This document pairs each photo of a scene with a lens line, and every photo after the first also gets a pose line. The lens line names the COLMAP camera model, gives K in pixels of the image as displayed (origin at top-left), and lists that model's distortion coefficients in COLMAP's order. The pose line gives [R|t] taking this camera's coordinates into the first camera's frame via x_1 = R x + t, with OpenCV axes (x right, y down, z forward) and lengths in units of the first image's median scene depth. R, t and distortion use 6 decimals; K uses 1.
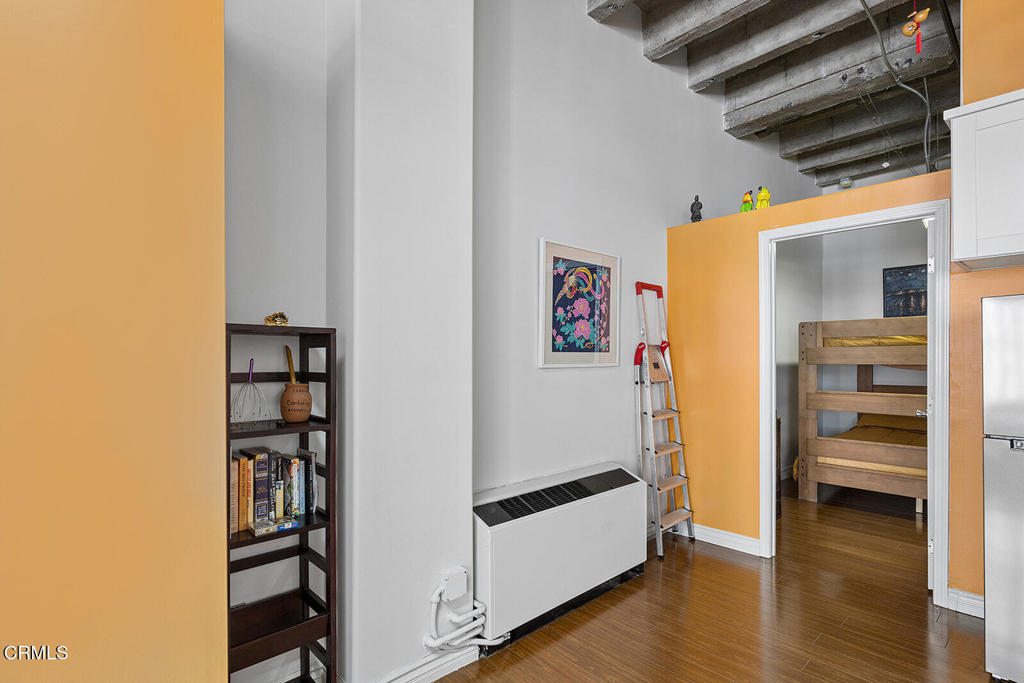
lens RADIAL K [[498.9, 0, 514.8], [0, 498.9, 358.6], [0, 0, 1]] dist [-0.001450, 0.000226]
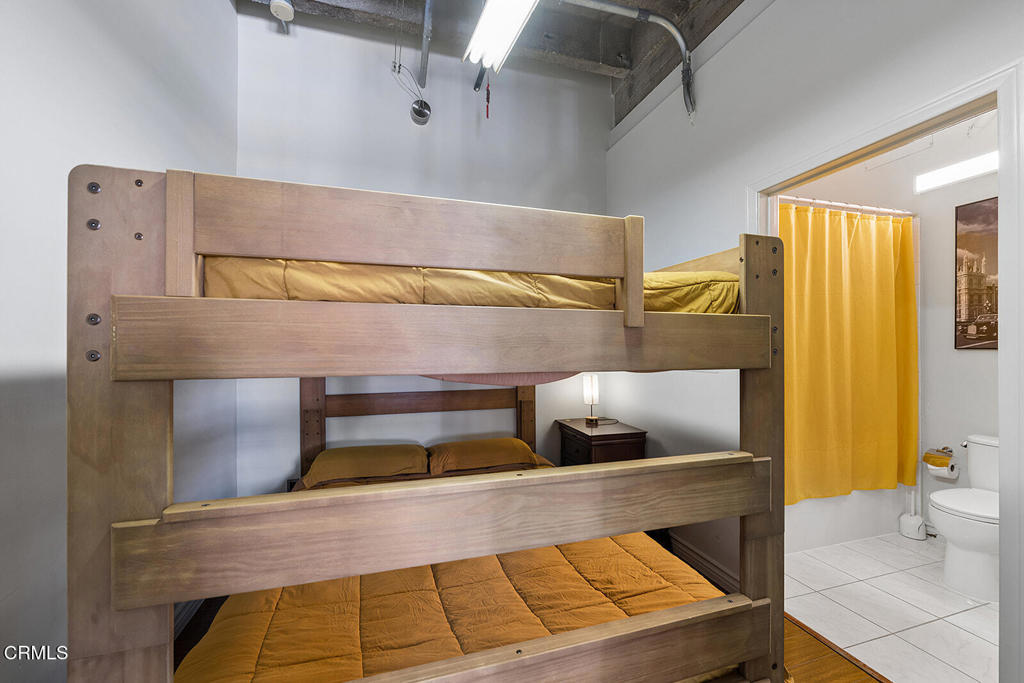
lens RADIAL K [[407.3, 0, 512.7], [0, 407.3, 346.7], [0, 0, 1]] dist [0.000814, -0.000958]
pose [[0.432211, 0.006505, 0.901749, 0.574123], [-0.000781, 0.999976, -0.006839, -0.001122], [-0.901772, 0.002252, 0.432206, 0.889204]]
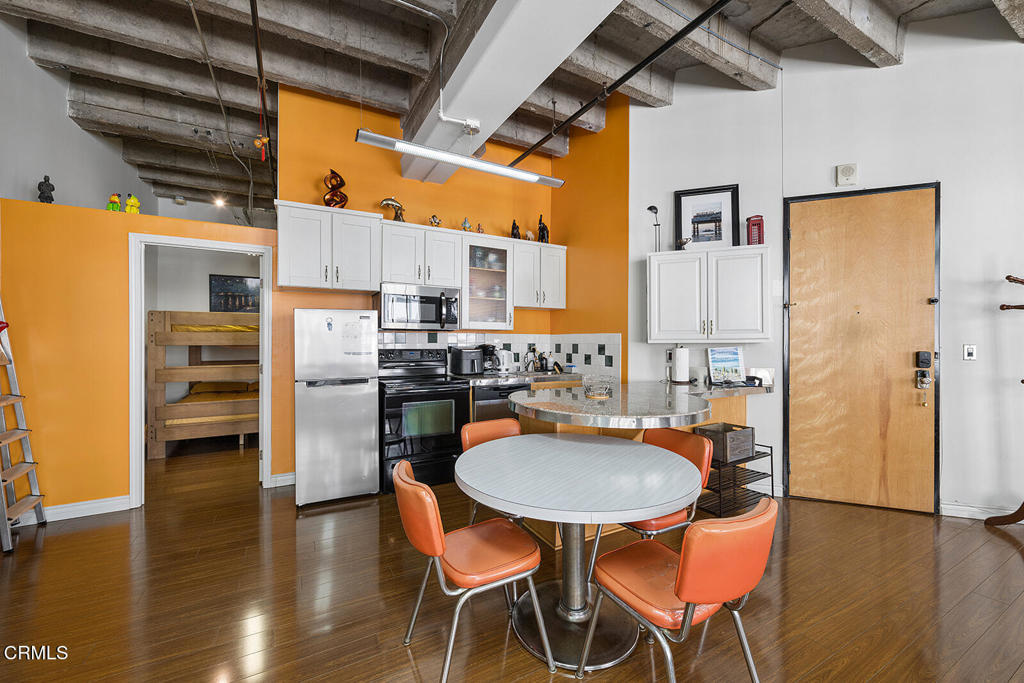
lens RADIAL K [[407.3, 0, 511.0], [0, 407.3, 340.5], [0, 0, 1]] dist [0.000814, -0.000958]
pose [[0.249640, 0.003308, 0.968333, -0.174323], [-0.001523, 0.999994, -0.003024, 0.000523], [-0.968337, -0.000720, 0.249644, -0.088009]]
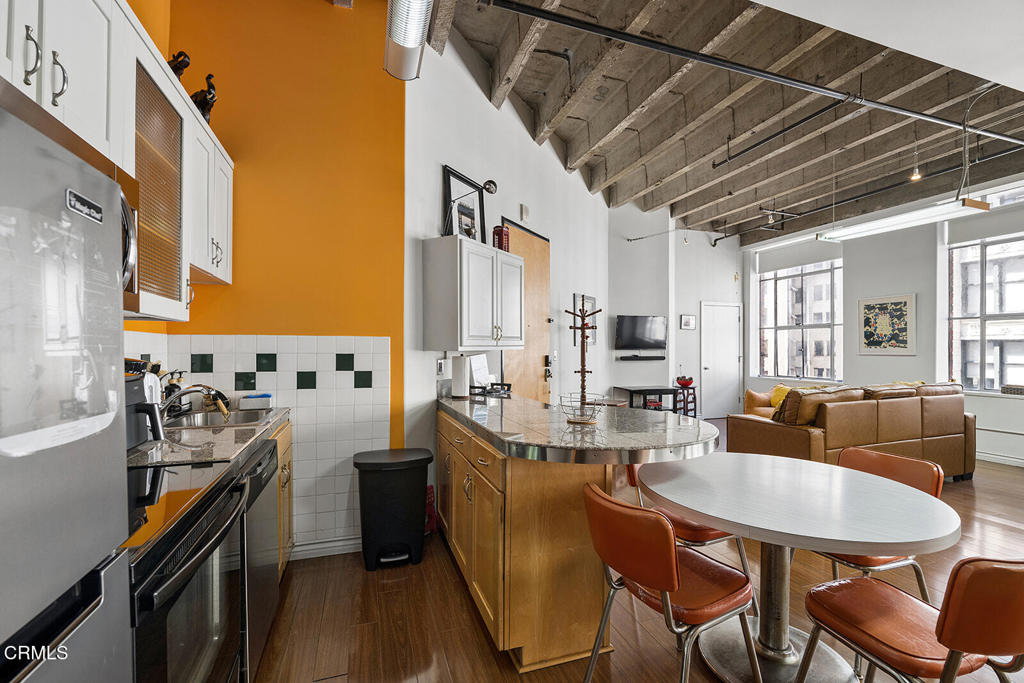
lens RADIAL K [[445.0, 0, 513.5], [0, 445.0, 348.3], [0, 0, 1]] dist [0.000830, -0.000653]
pose [[-0.915773, 0.002984, 0.401686, 0.376077], [0.002933, 0.999995, -0.000744, -0.000409], [-0.401686, 0.000497, -0.915777, 0.499576]]
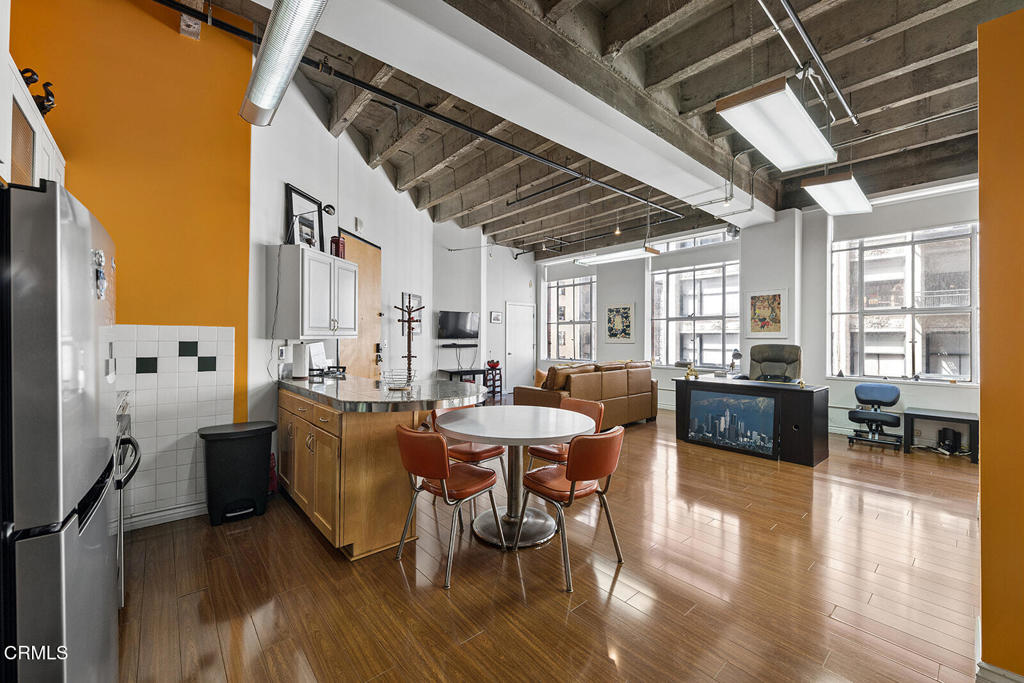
lens RADIAL K [[407.3, 0, 509.4], [0, 407.3, 336.2], [0, 0, 1]] dist [0.000814, -0.000958]
pose [[-0.999263, -0.000551, 0.038381, 0.297305], [-0.000732, 0.999989, -0.004699, 0.000498], [-0.038378, -0.004724, -0.999252, 0.674988]]
